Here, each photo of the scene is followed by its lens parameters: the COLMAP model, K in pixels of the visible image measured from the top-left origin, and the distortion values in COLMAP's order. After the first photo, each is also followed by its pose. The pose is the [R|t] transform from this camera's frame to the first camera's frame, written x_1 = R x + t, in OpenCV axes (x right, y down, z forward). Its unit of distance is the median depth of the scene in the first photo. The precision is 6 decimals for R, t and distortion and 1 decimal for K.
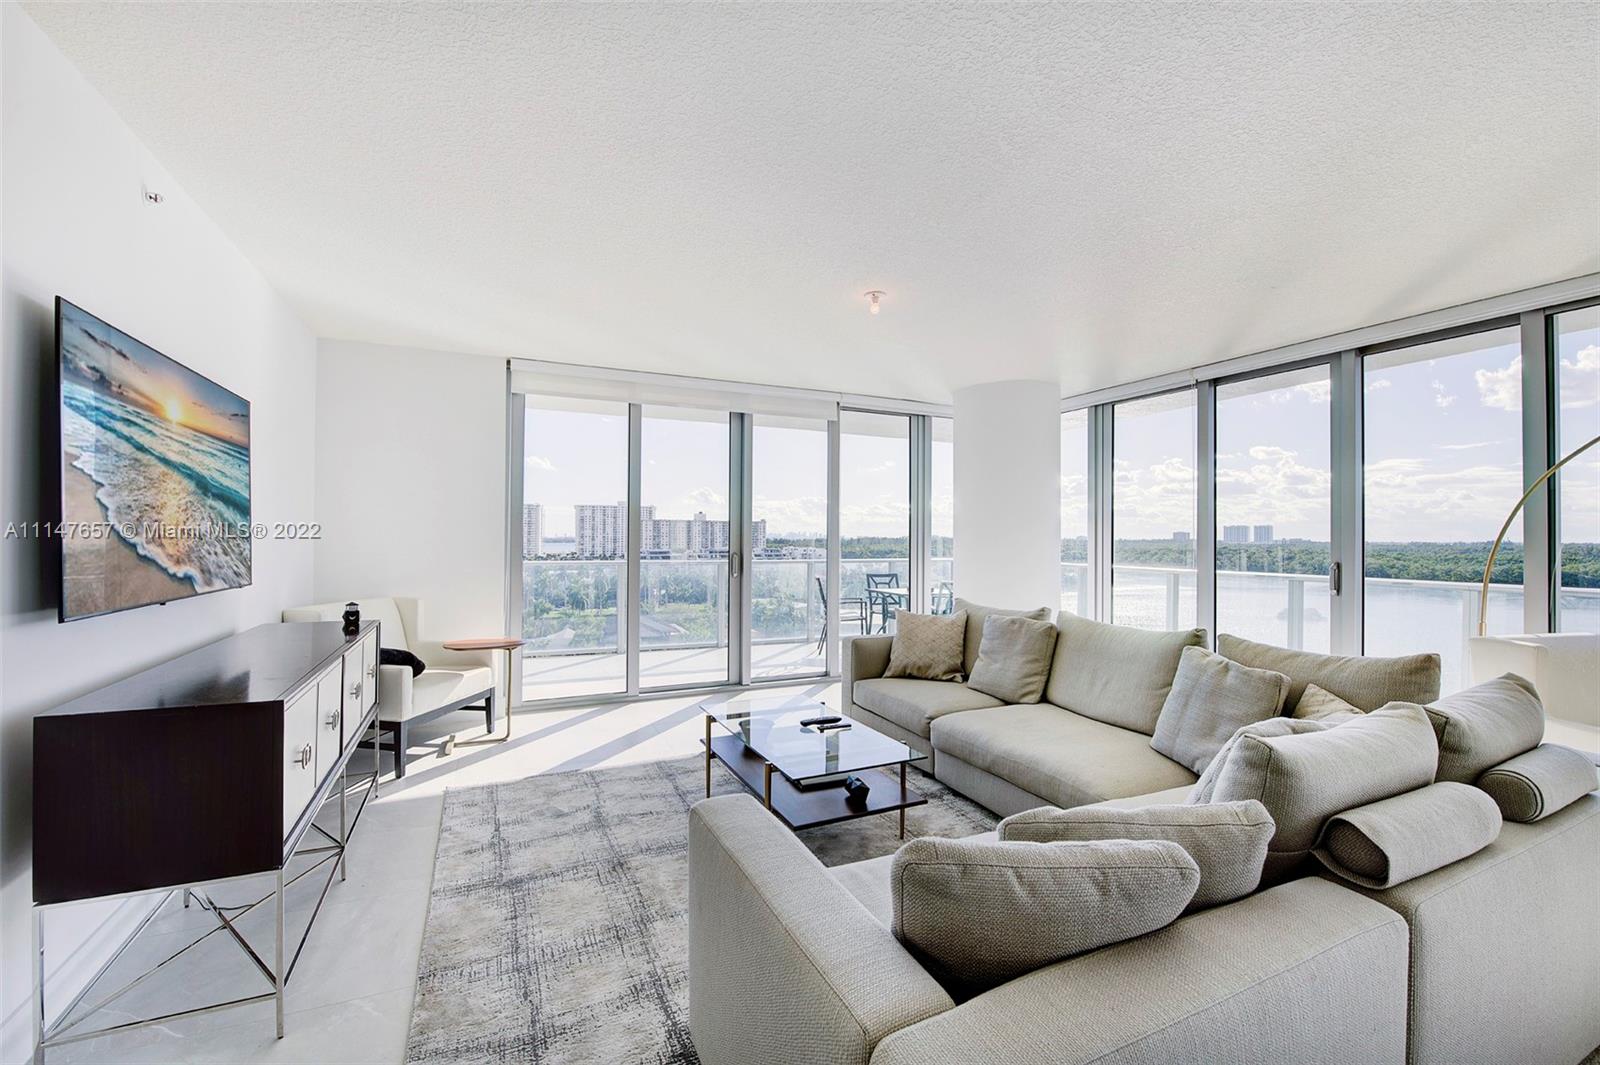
lens RADIAL K [[665.2, 0, 806.9], [0, 665.2, 534.4], [0, 0, 1]] dist [0.006946, -0.002422]
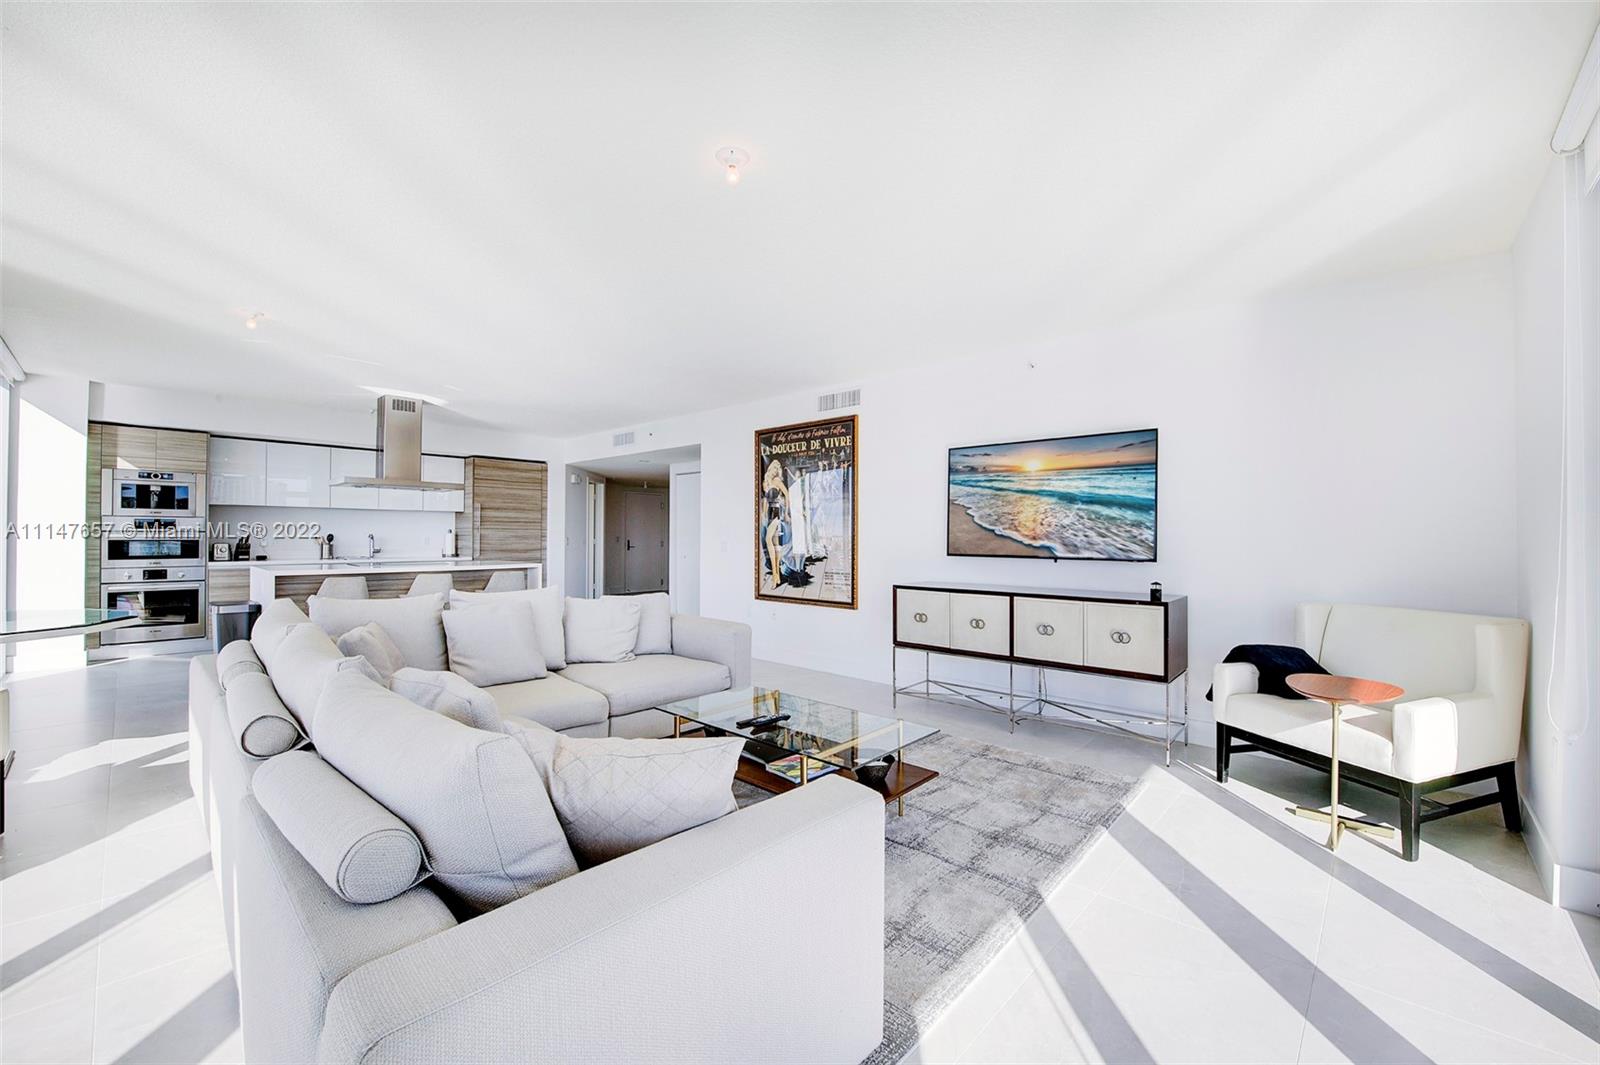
lens RADIAL K [[644.6, 0, 788.2], [0, 644.6, 534.8], [0, 0, 1]] dist [-0.004241, -0.004874]
pose [[-0.941239, -0.010888, -0.337565, 0.240029], [-0.008896, 0.999933, -0.007447, 0.027915], [0.337624, -0.004006, -0.941273, 1.446585]]
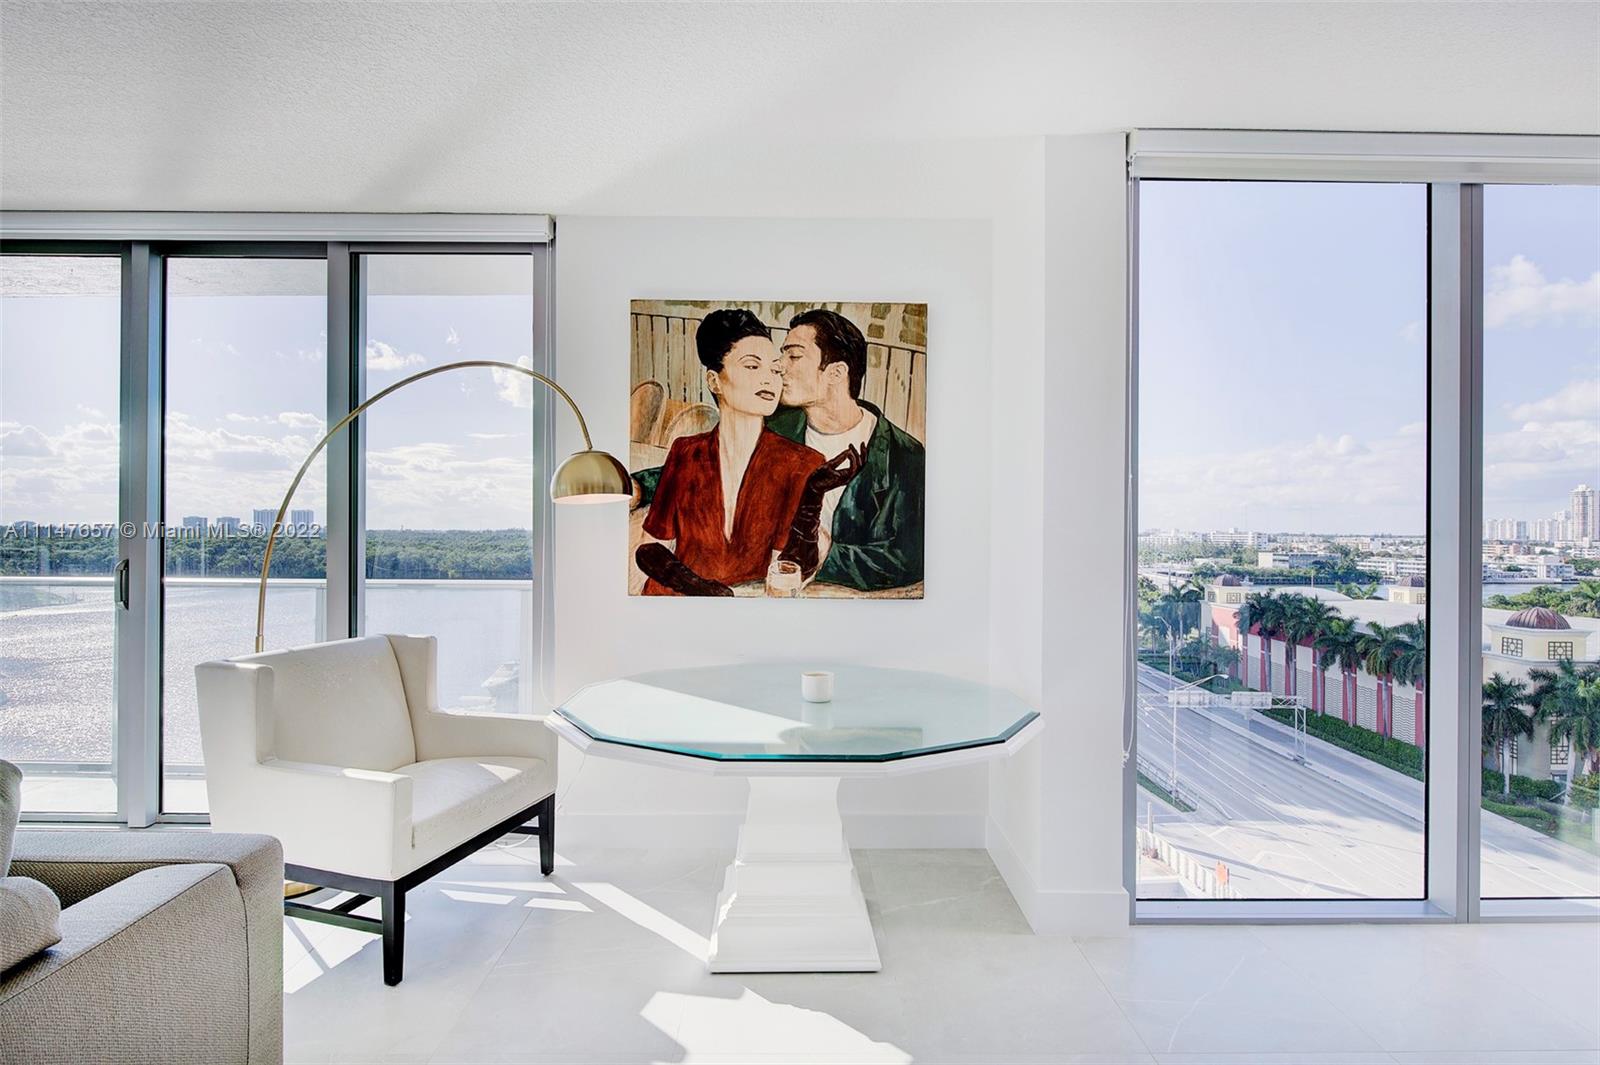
lens RADIAL K [[855.6, 0, 803.8], [0, 855.6, 533.0], [0, 0, 1]] dist [-0.003289, 0.002390]
pose [[0.424986, -0.004623, 0.905188, 0.342277], [-0.008600, 0.999921, 0.009145, 0.002693], [-0.905159, -0.011671, 0.424912, 0.039224]]
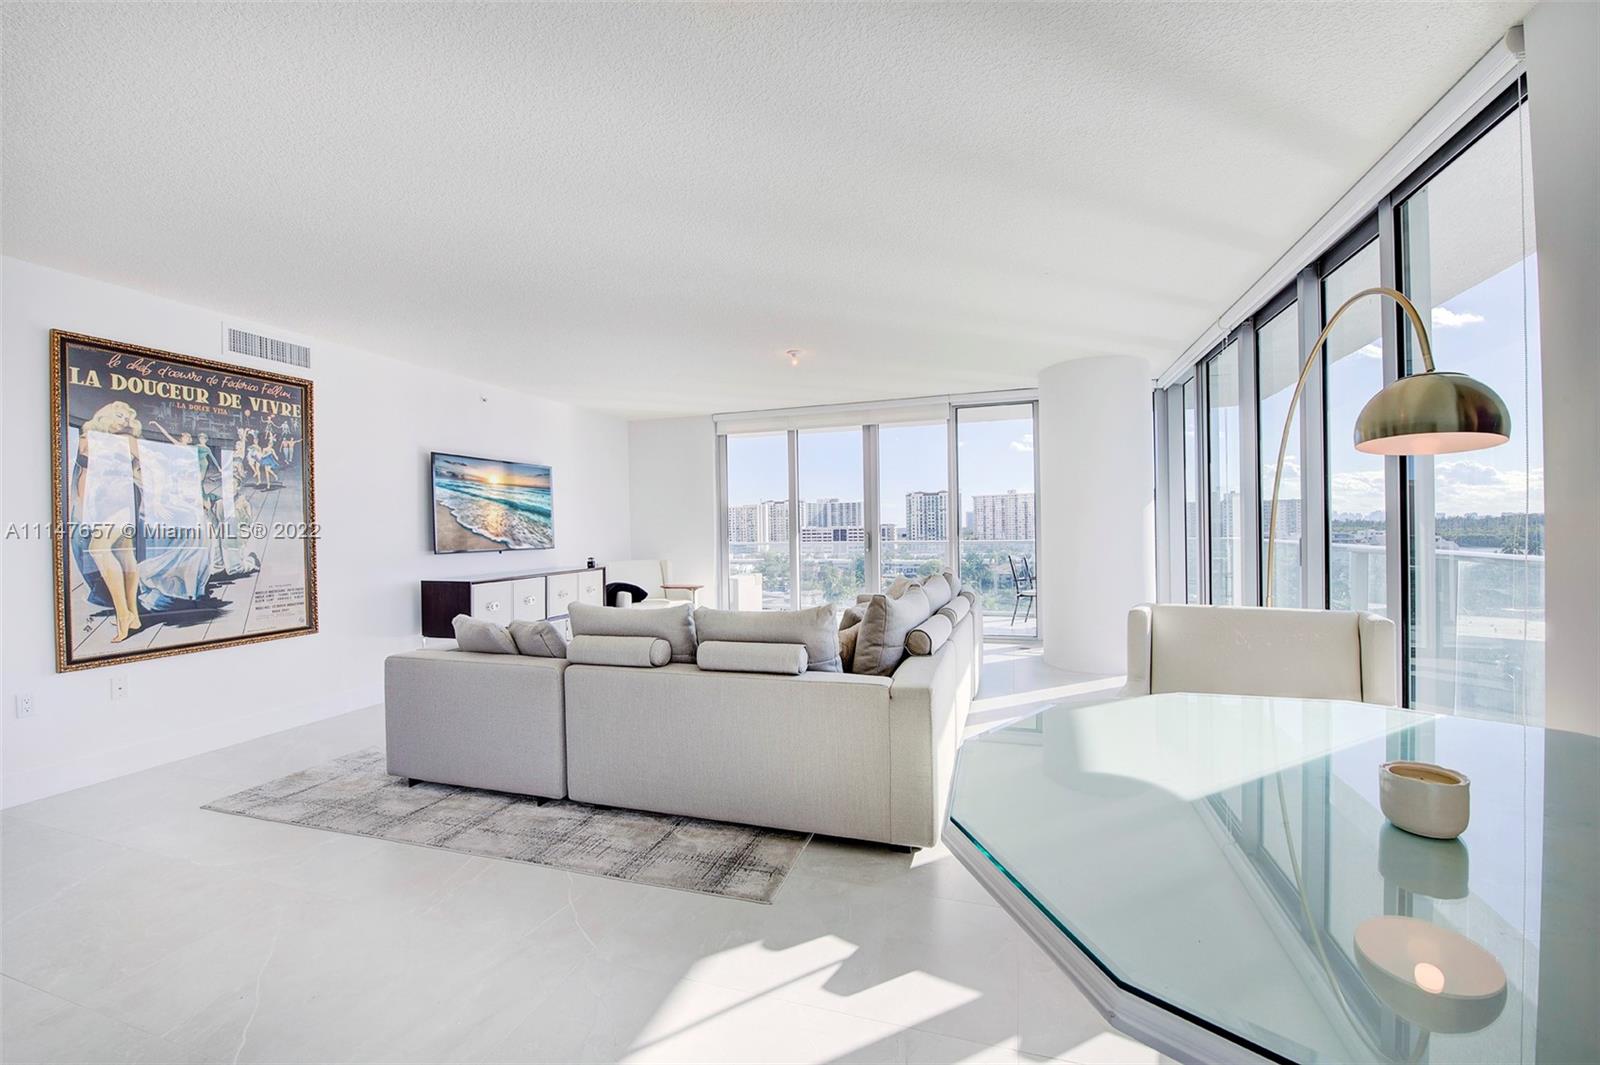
lens RADIAL K [[665.2, 0, 788.5], [0, 665.2, 519.9], [0, 0, 1]] dist [0.006946, -0.002422]
pose [[0.710030, -0.026820, -0.703661, 0.979339], [0.024401, 0.999611, -0.013479, 0.023190], [0.703749, -0.007599, 0.710408, -0.039825]]
